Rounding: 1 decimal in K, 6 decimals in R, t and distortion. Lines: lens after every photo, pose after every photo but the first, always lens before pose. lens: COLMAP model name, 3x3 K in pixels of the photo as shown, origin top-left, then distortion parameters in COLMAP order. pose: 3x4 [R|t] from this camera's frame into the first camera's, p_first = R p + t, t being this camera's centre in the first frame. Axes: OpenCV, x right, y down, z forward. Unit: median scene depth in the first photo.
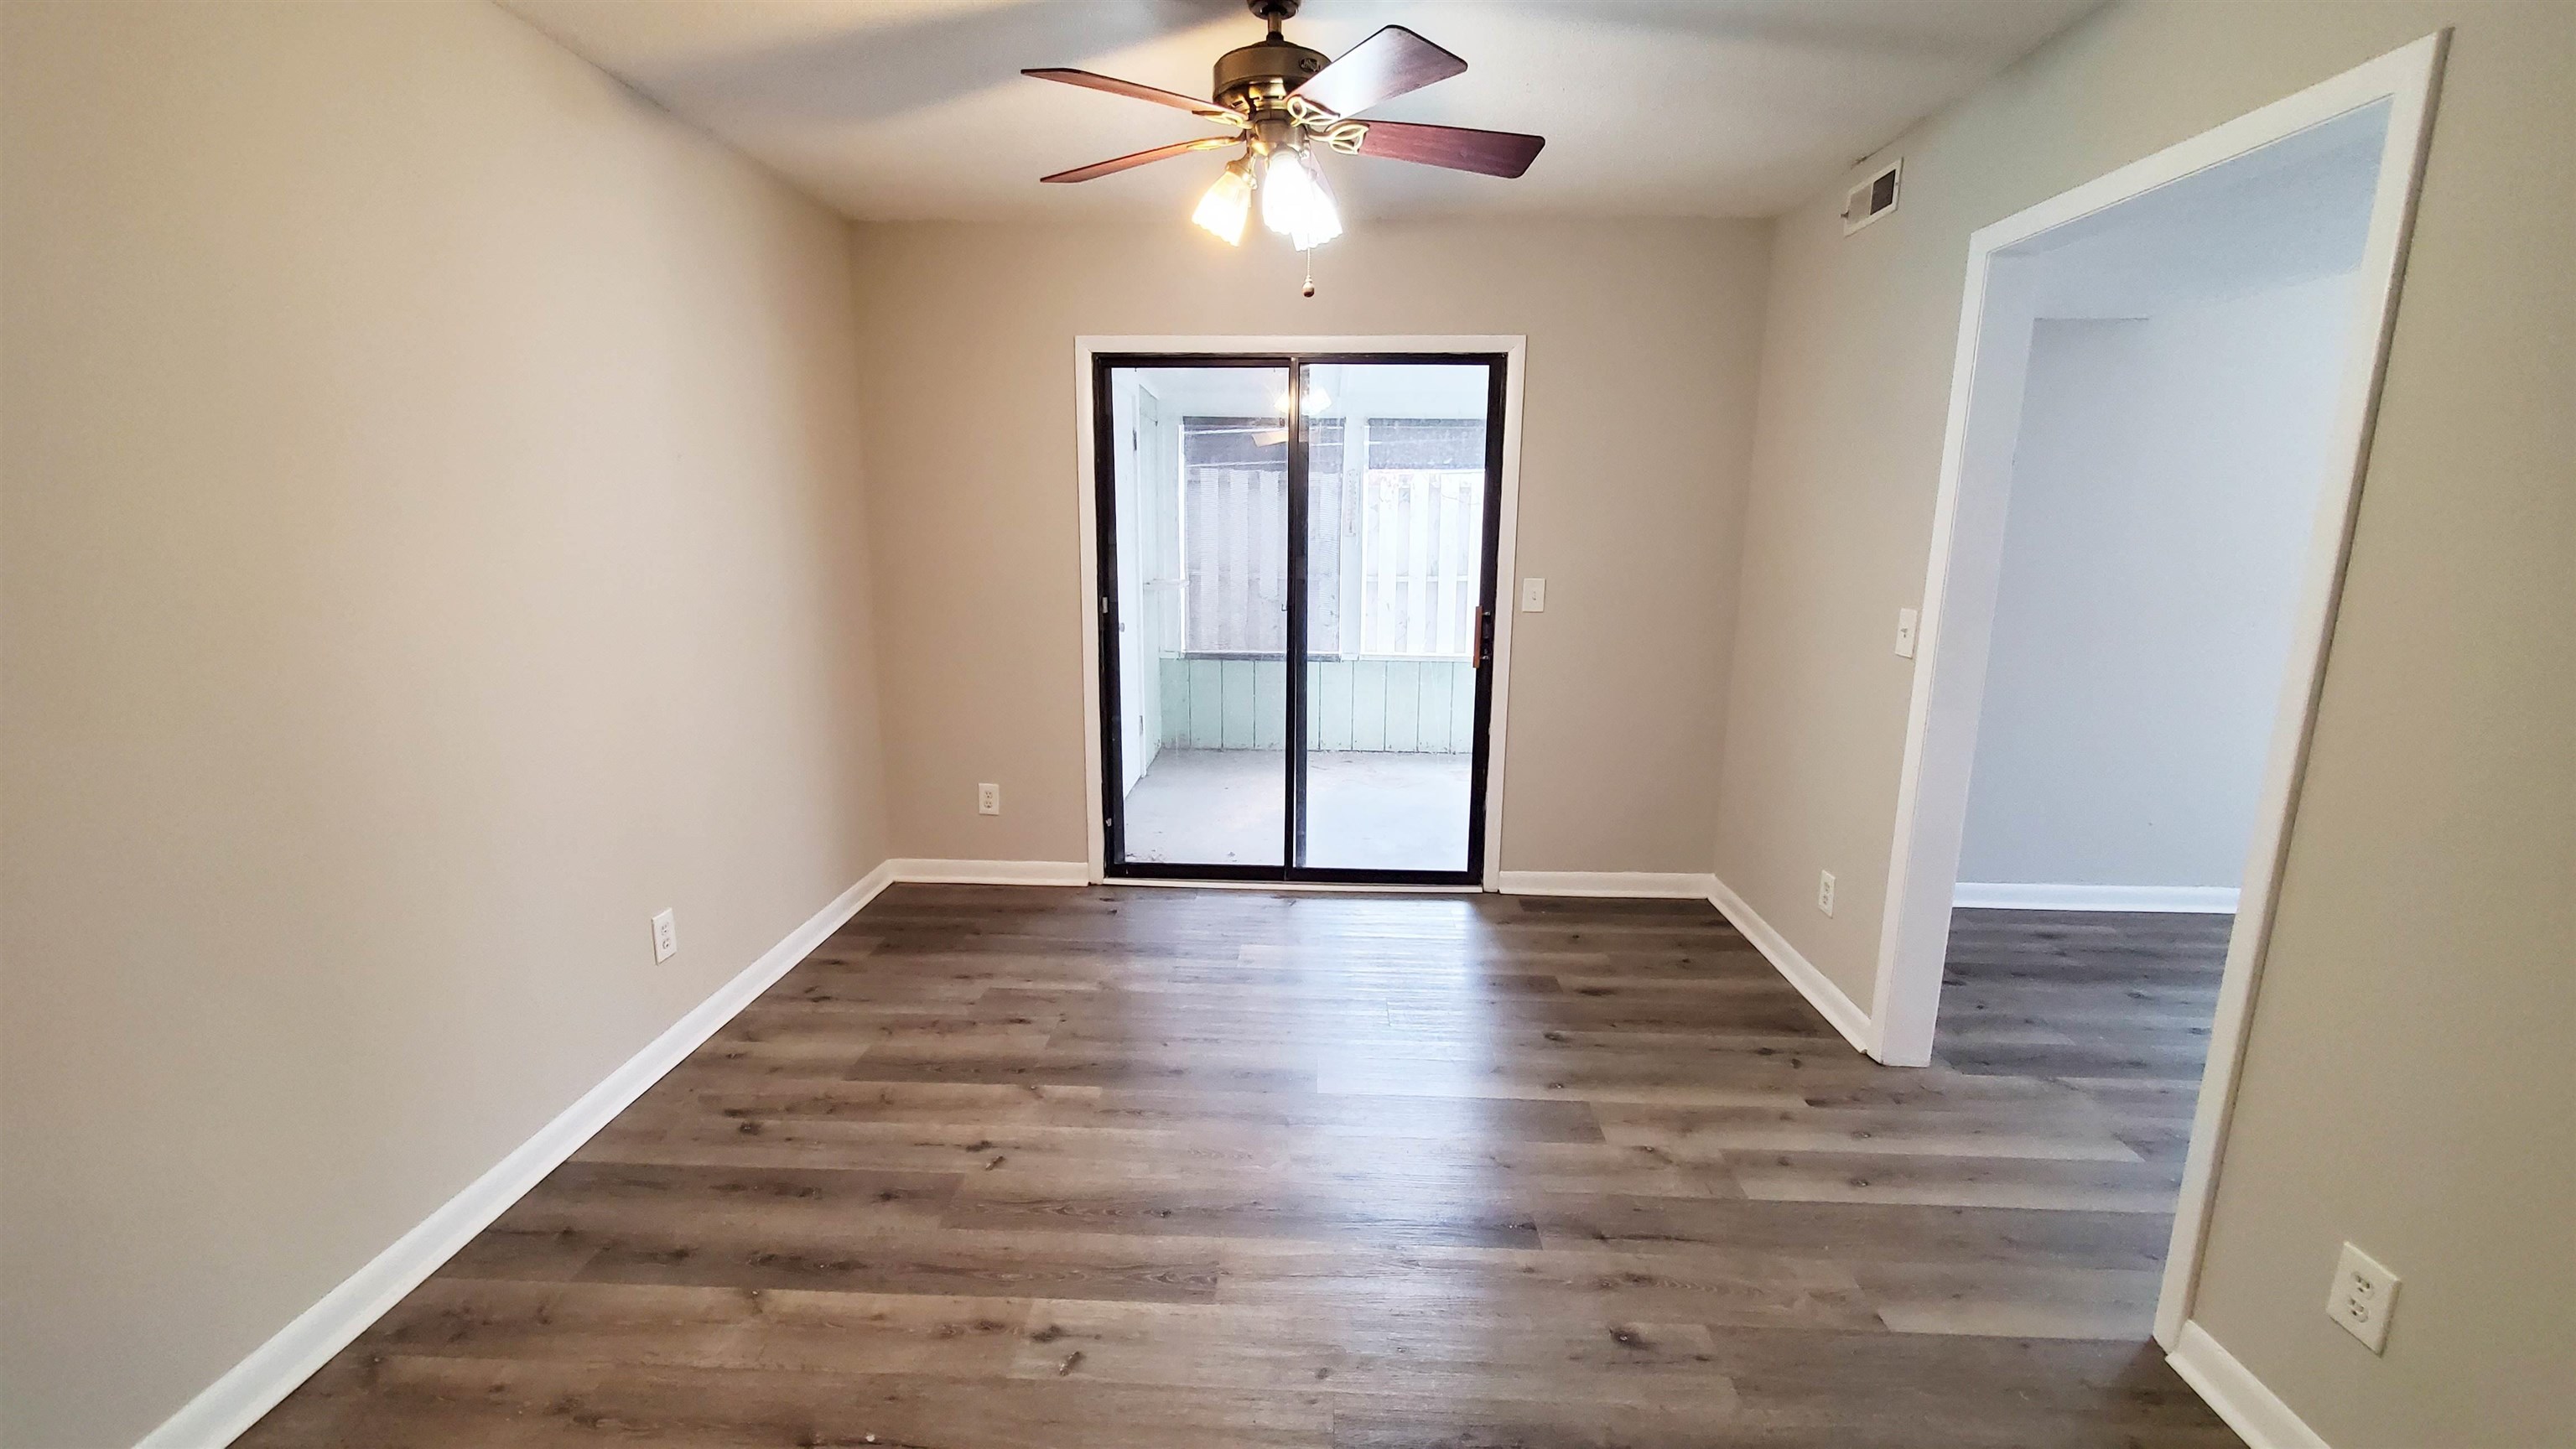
lens RADIAL K [[968.9, 0, 1301.0], [0, 968.9, 697.4], [0, 0, 1]] dist [0.000676, -0.000265]
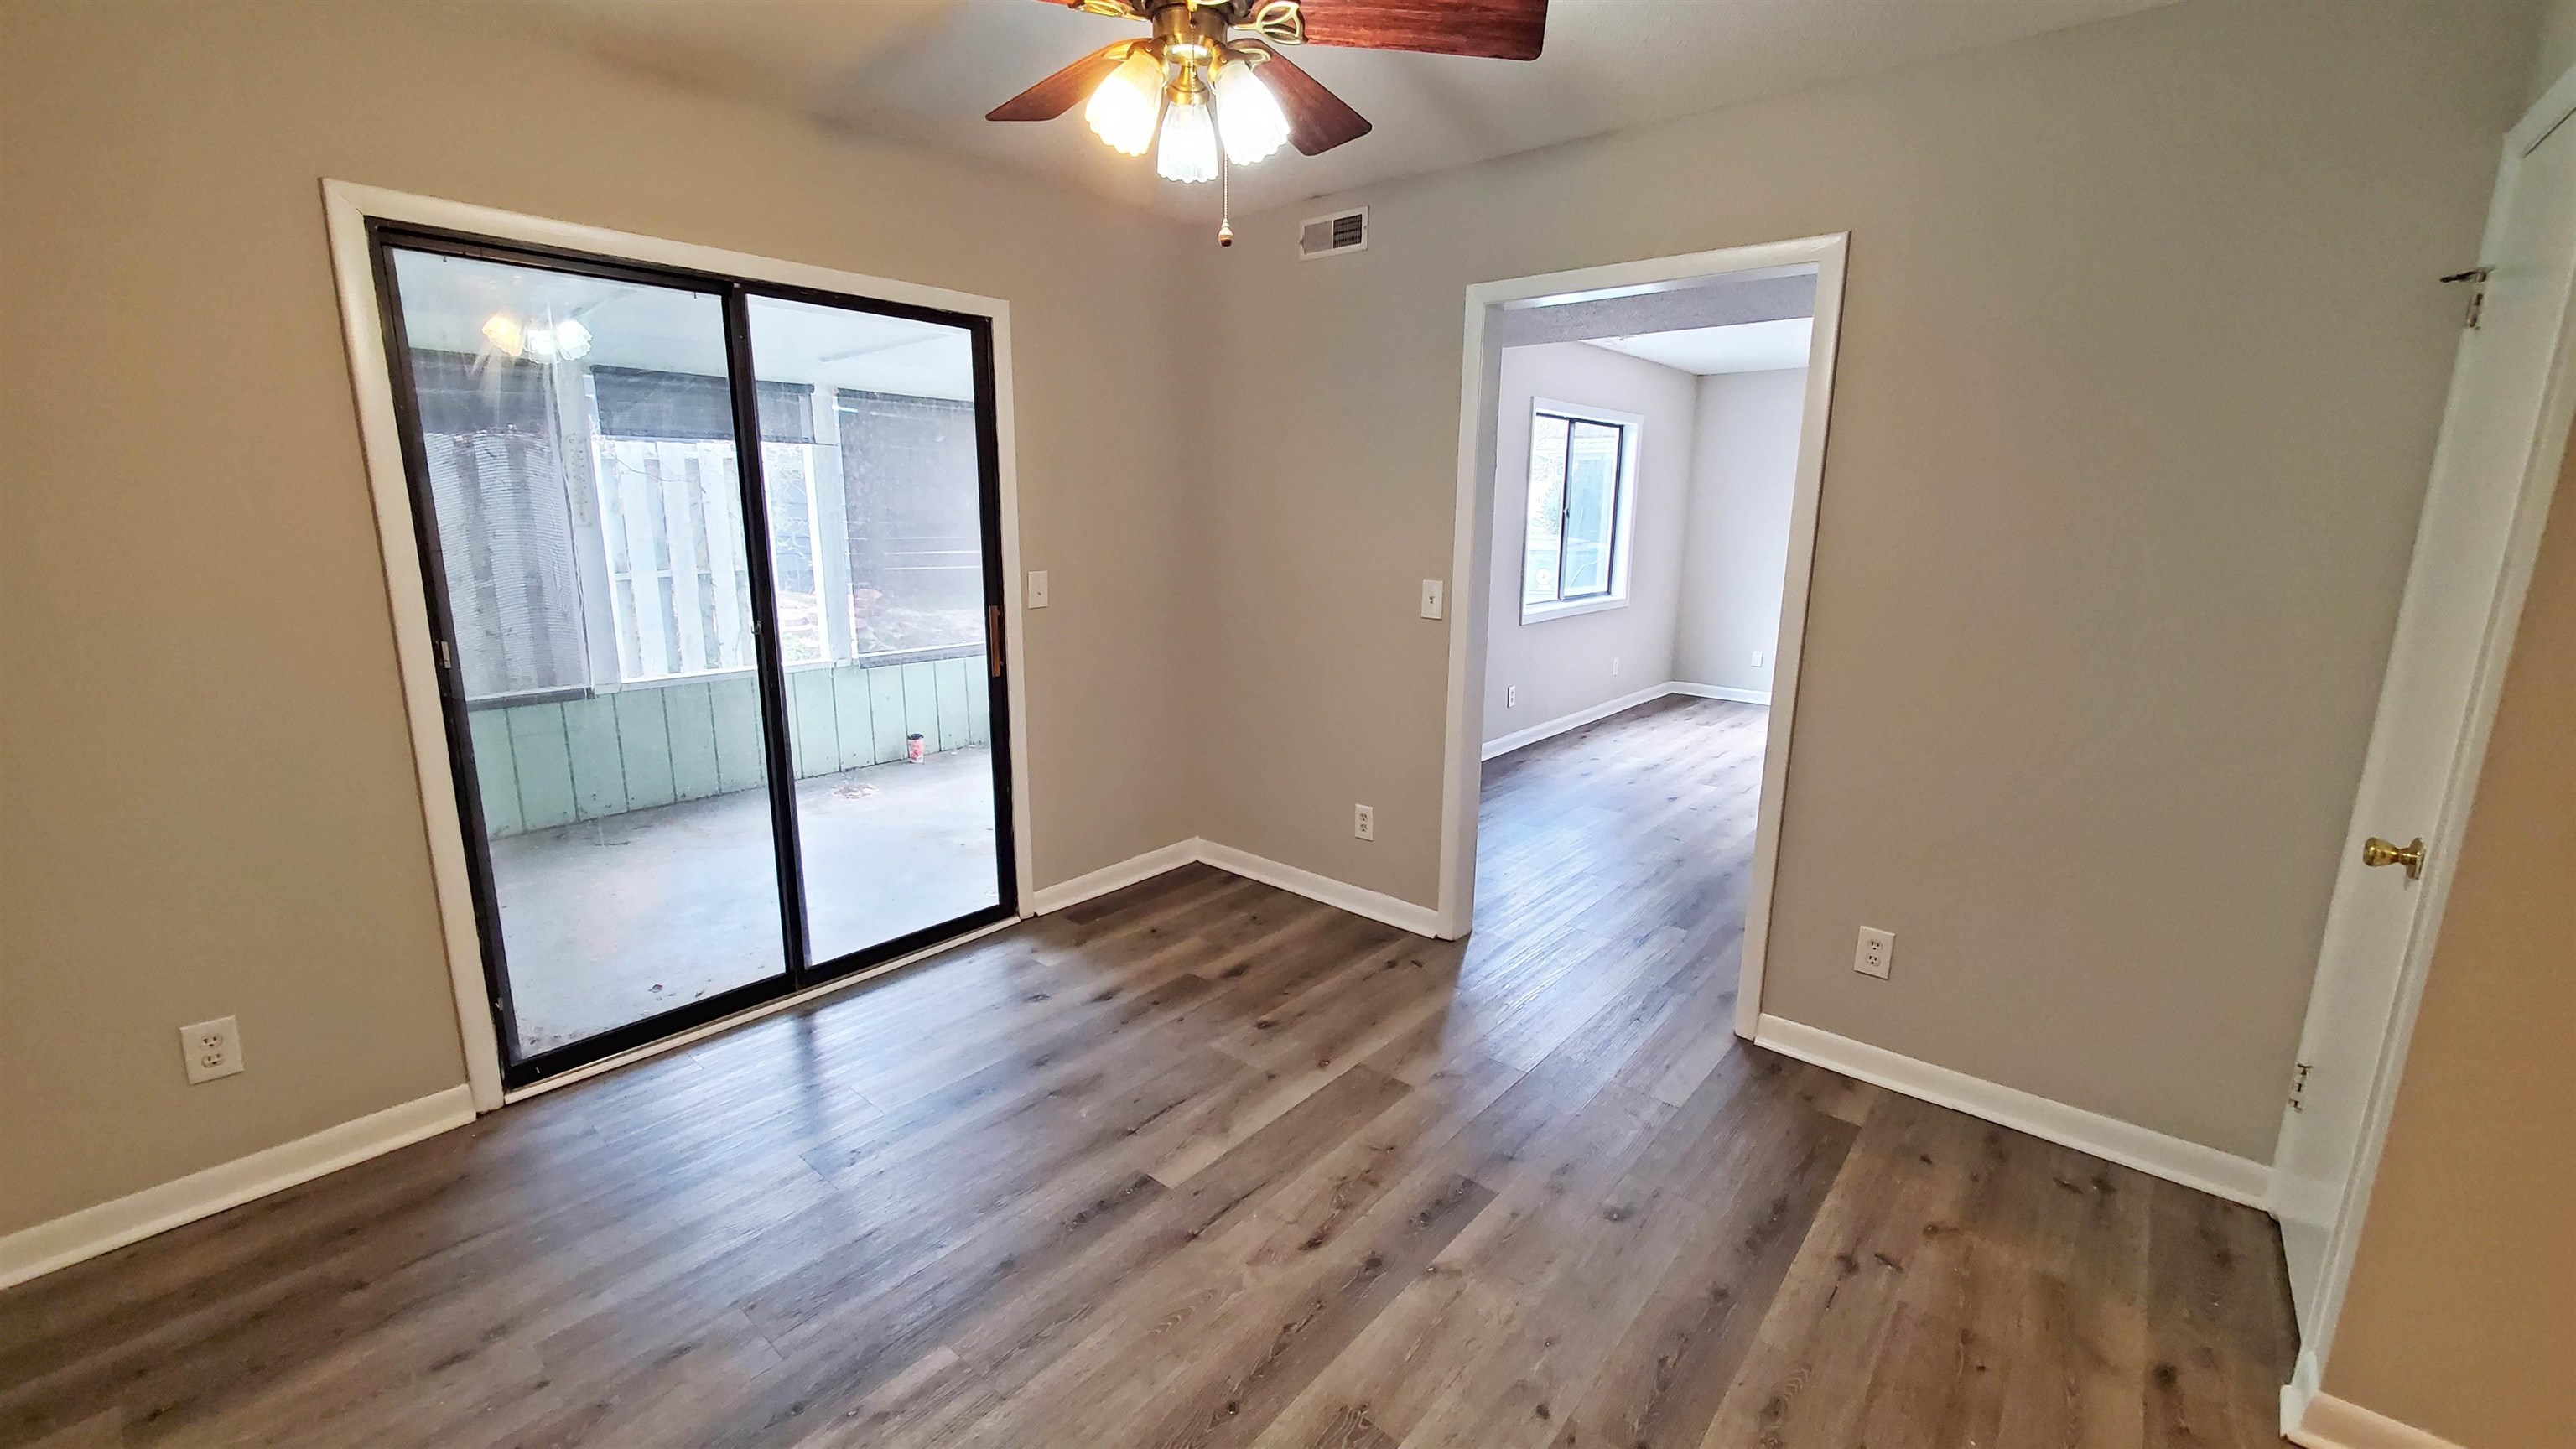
lens RADIAL K [[986.9, 0, 1253.9], [0, 986.9, 702.6], [0, 0, 1]] dist [0.006859, -0.000102]
pose [[0.651226, -0.151718, 0.743563, -0.357903], [0.133706, 0.987423, 0.084373, -0.053845], [-0.747012, 0.044473, 0.663321, 0.240808]]
